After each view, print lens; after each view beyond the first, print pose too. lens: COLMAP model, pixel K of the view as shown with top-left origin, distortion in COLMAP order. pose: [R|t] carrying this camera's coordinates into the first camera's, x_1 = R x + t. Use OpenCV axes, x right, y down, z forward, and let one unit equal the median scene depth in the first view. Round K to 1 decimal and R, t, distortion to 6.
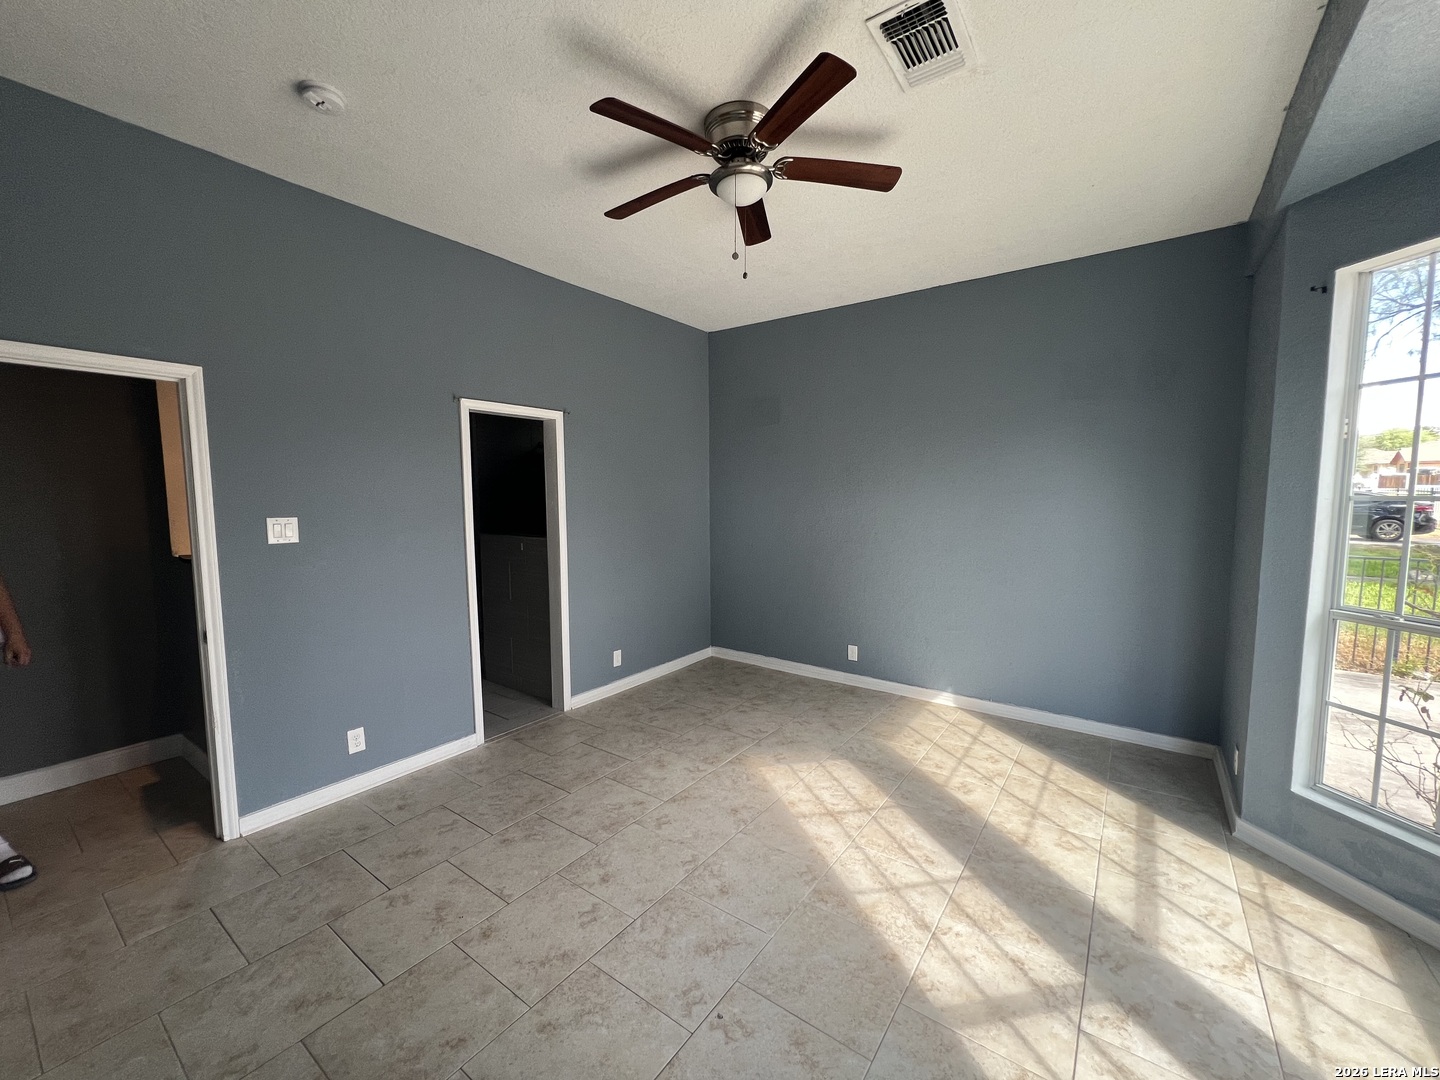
lens RADIAL K [[577.9, 0, 717.6], [0, 577.9, 539.6], [0, 0, 1]] dist [-0.012750, -0.000025]
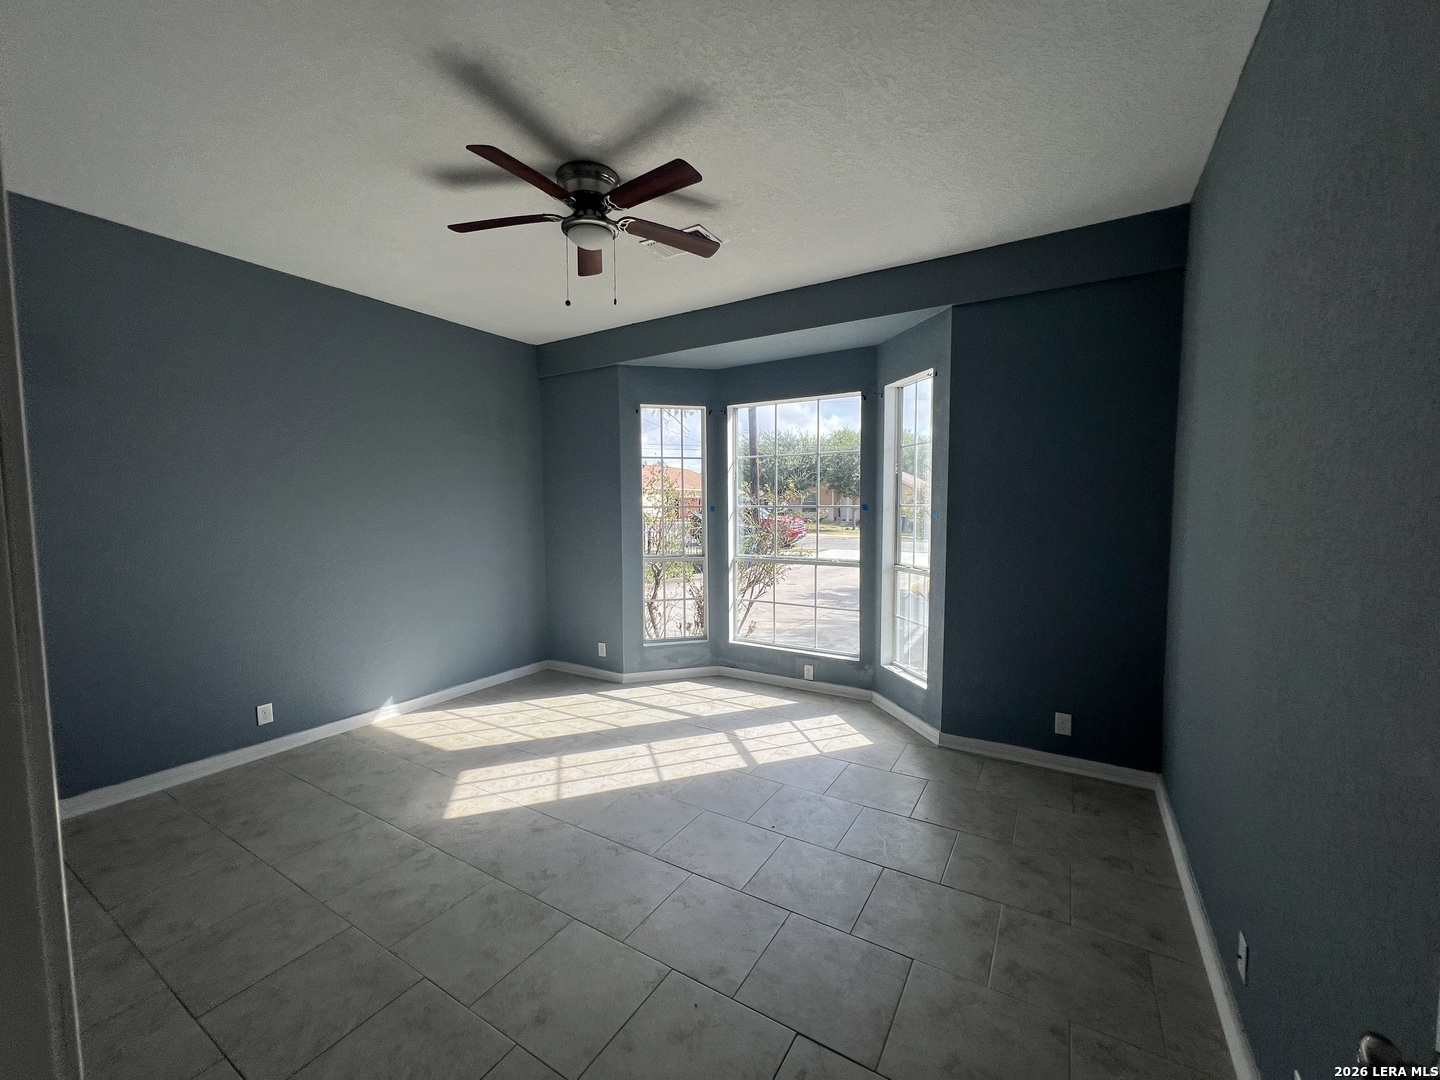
lens RADIAL K [[577.7, 0, 716.1], [0, 577.7, 544.3], [0, 0, 1]] dist [-0.002151, 0.000968]
pose [[-0.081265, -0.064595, 0.994597, -0.944328], [0.087993, 0.993536, 0.071716, -0.050303], [-0.992801, 0.093345, -0.075056, 0.738533]]
